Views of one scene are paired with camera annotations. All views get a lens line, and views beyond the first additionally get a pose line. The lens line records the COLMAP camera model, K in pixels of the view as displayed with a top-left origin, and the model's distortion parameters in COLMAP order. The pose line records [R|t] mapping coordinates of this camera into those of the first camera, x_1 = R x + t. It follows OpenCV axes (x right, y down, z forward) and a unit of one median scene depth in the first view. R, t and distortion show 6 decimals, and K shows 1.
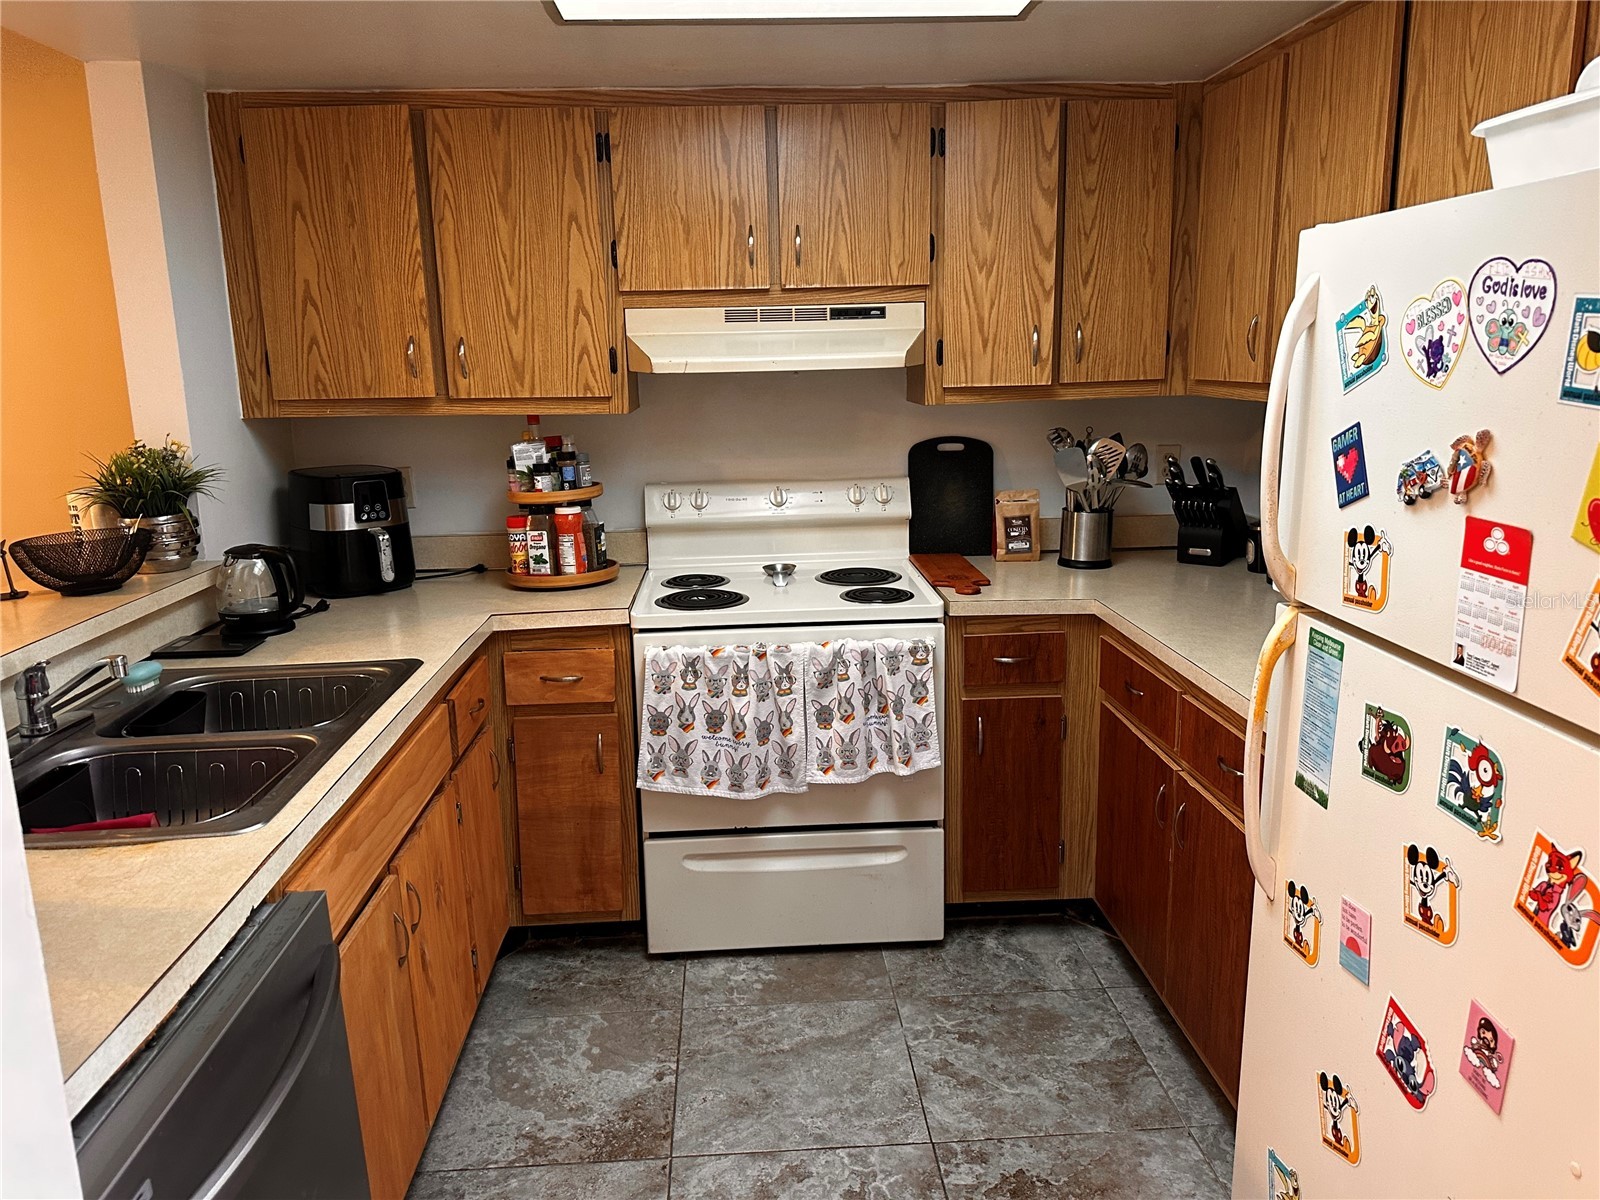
lens RADIAL K [[1136.4, 0, 797.3], [0, 1136.4, 594.0], [0, 0, 1]] dist [0.063955, -0.089489]
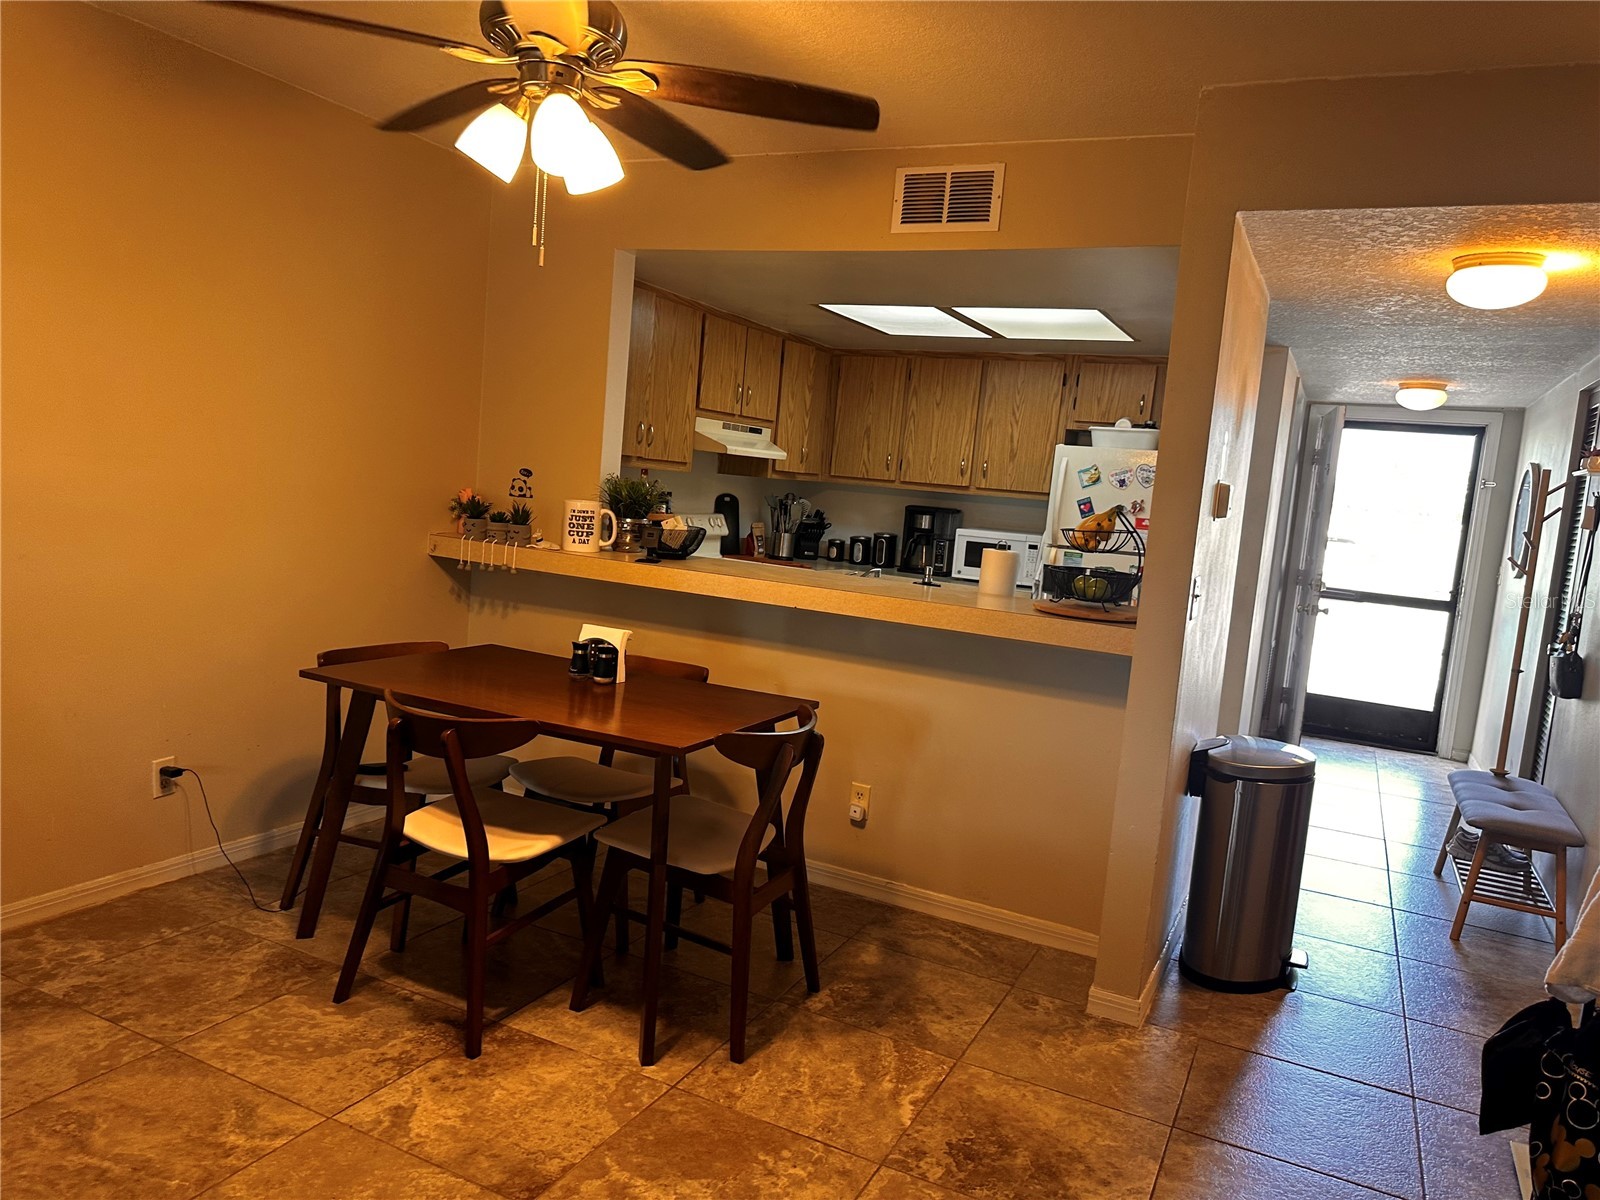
lens RADIAL K [[1136.4, 0, 786.6], [0, 1136.4, 605.5], [0, 0, 1]] dist [0.063955, -0.089489]
pose [[0.483365, -0.034982, 0.874720, -1.769047], [0.087391, 0.996138, -0.008454, 0.086341], [-0.871046, 0.080529, 0.484556, 0.003423]]
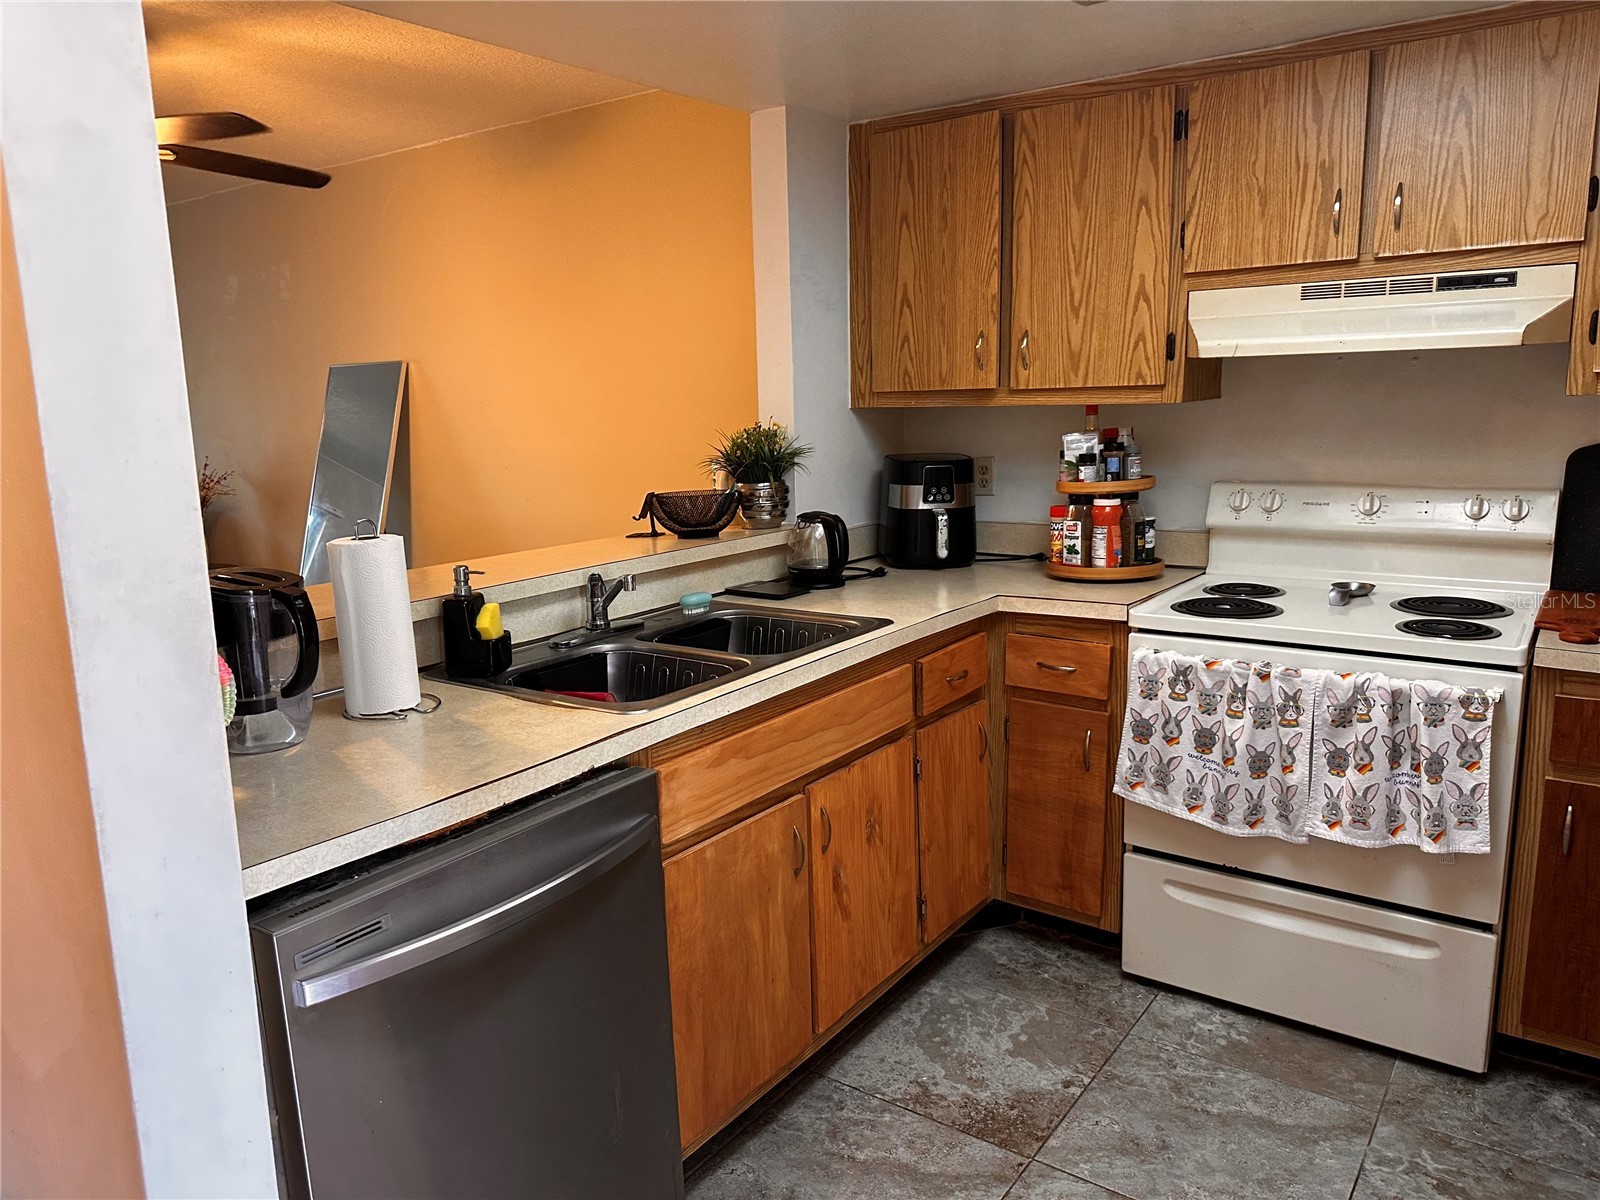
lens RADIAL K [[1136.4, 0, 790.0], [0, 1136.4, 605.8], [0, 0, 1]] dist [0.063955, -0.089489]
pose [[0.770555, 0.120657, -0.625849, 0.226716], [-0.122956, 0.991614, 0.039787, 0.009599], [0.625402, 0.046294, 0.778928, 0.072447]]
